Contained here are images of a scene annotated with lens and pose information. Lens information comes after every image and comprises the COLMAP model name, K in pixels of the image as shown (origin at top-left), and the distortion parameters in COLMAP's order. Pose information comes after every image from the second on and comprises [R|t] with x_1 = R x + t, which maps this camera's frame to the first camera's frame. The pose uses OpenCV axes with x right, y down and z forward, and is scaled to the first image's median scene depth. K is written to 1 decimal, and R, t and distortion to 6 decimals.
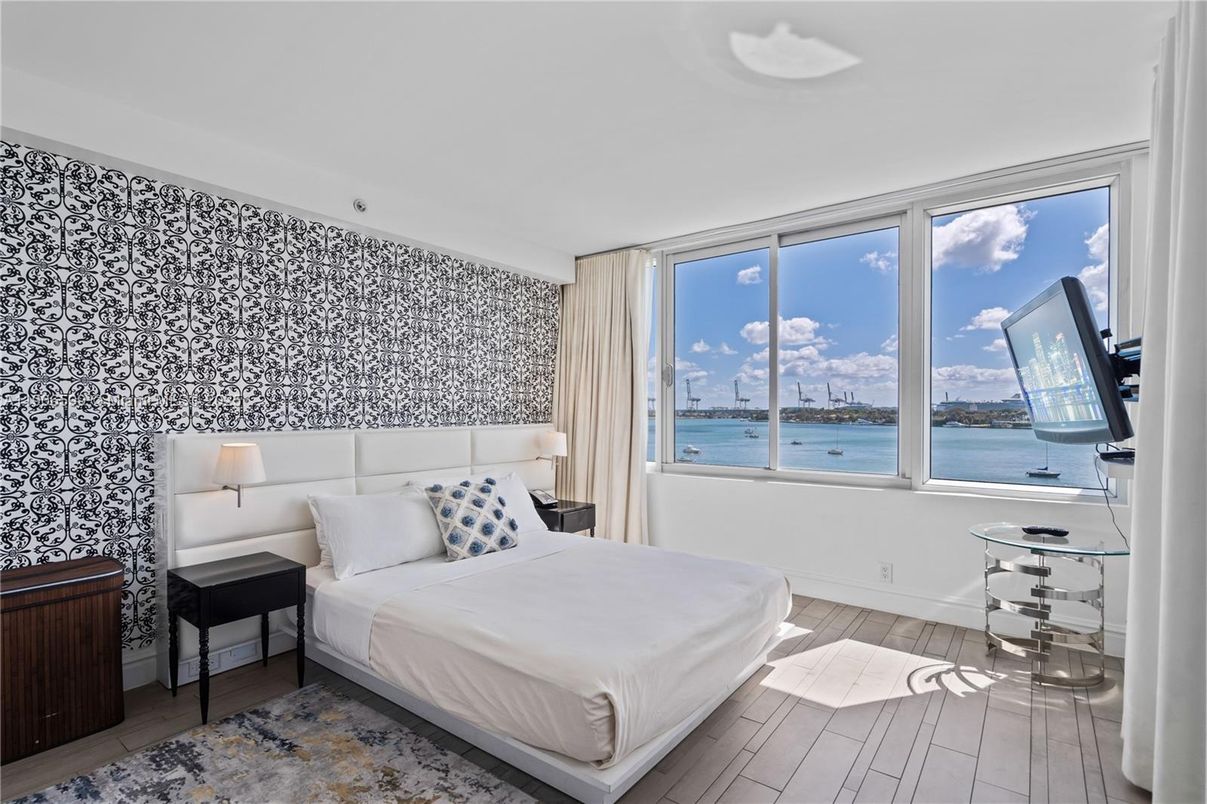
lens RADIAL K [[572.3, 0, 603.5], [0, 572.3, 402.0], [0, 0, 1]] dist [0.000220, 0.000018]
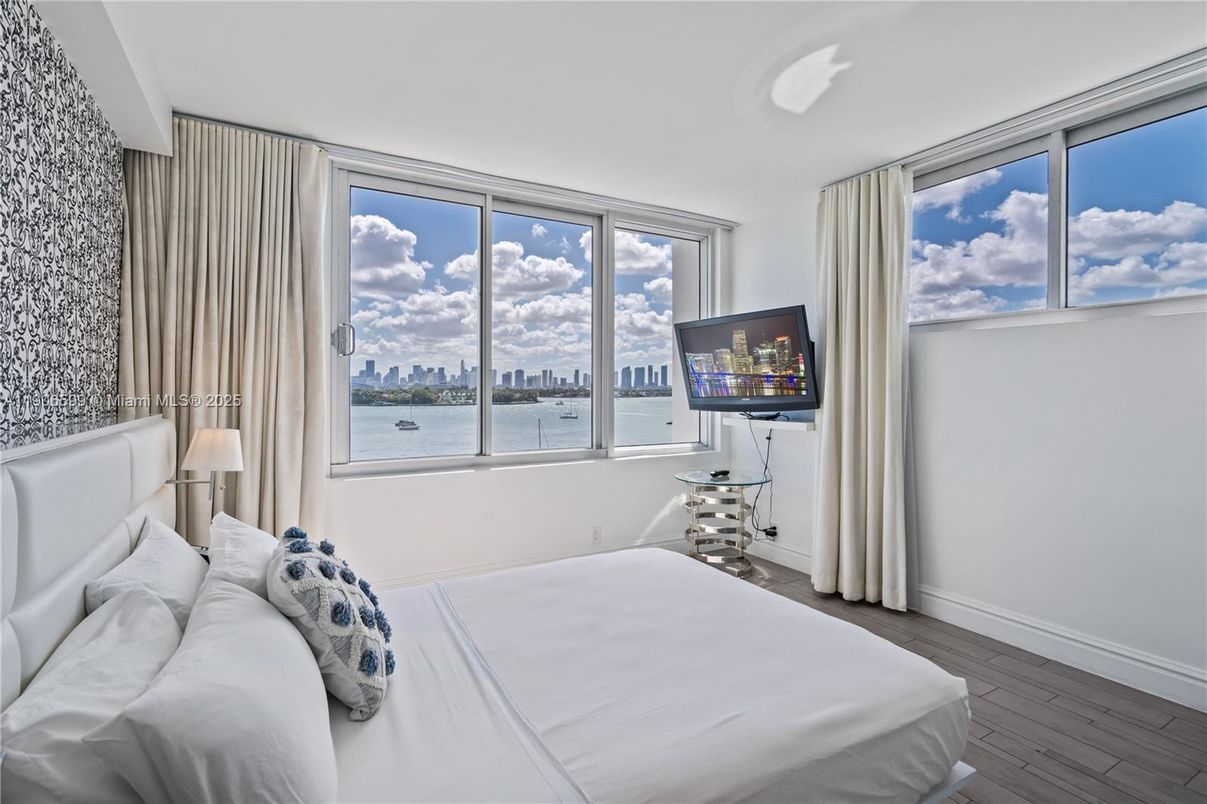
lens RADIAL K [[576.9, 0, 602.9], [0, 576.9, 379.7], [0, 0, 1]] dist [-0.000116, -0.000140]
pose [[0.394133, 0.015117, 0.918929, -0.469371], [-0.015911, 0.999827, -0.009623, 0.005402], [-0.918916, -0.010829, 0.394305, 0.478481]]
